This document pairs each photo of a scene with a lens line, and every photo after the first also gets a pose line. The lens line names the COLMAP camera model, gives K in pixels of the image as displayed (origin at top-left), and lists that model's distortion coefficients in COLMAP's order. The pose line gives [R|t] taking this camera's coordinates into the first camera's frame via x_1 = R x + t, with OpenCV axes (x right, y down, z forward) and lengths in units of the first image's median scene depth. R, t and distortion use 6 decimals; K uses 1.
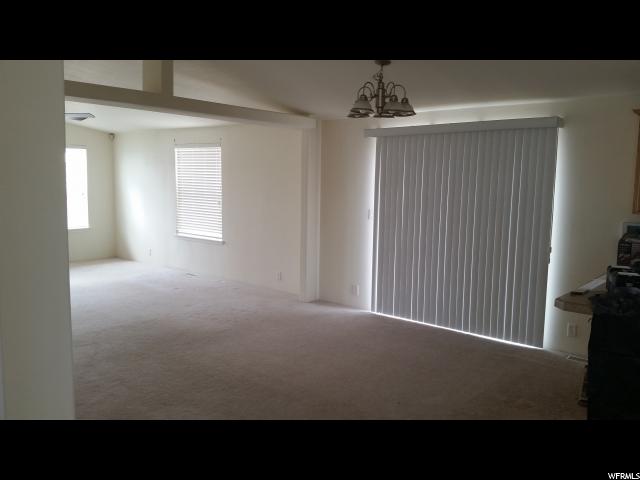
lens RADIAL K [[516.9, 0, 319.2], [0, 516.9, 251.6], [0, 0, 1]] dist [0.131504, -0.300620]
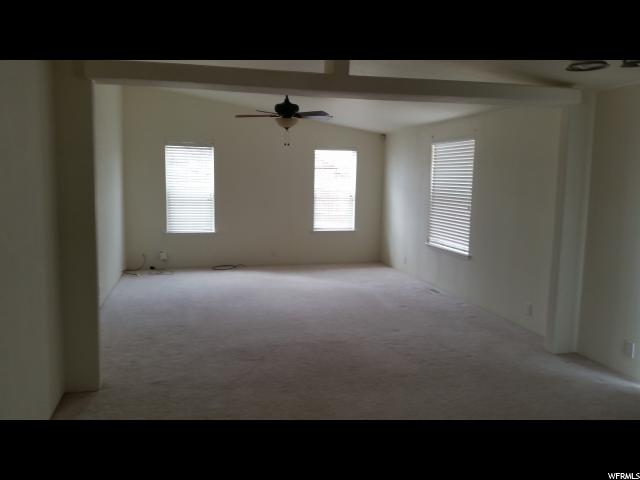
lens RADIAL K [[516.9, 0, 319.2], [0, 516.9, 251.6], [0, 0, 1]] dist [0.131504, -0.300620]
pose [[0.805709, 0.075592, -0.587468, 0.106251], [-0.079438, 0.996653, 0.019295, -0.023471], [0.586960, 0.031121, 0.809018, 0.200704]]
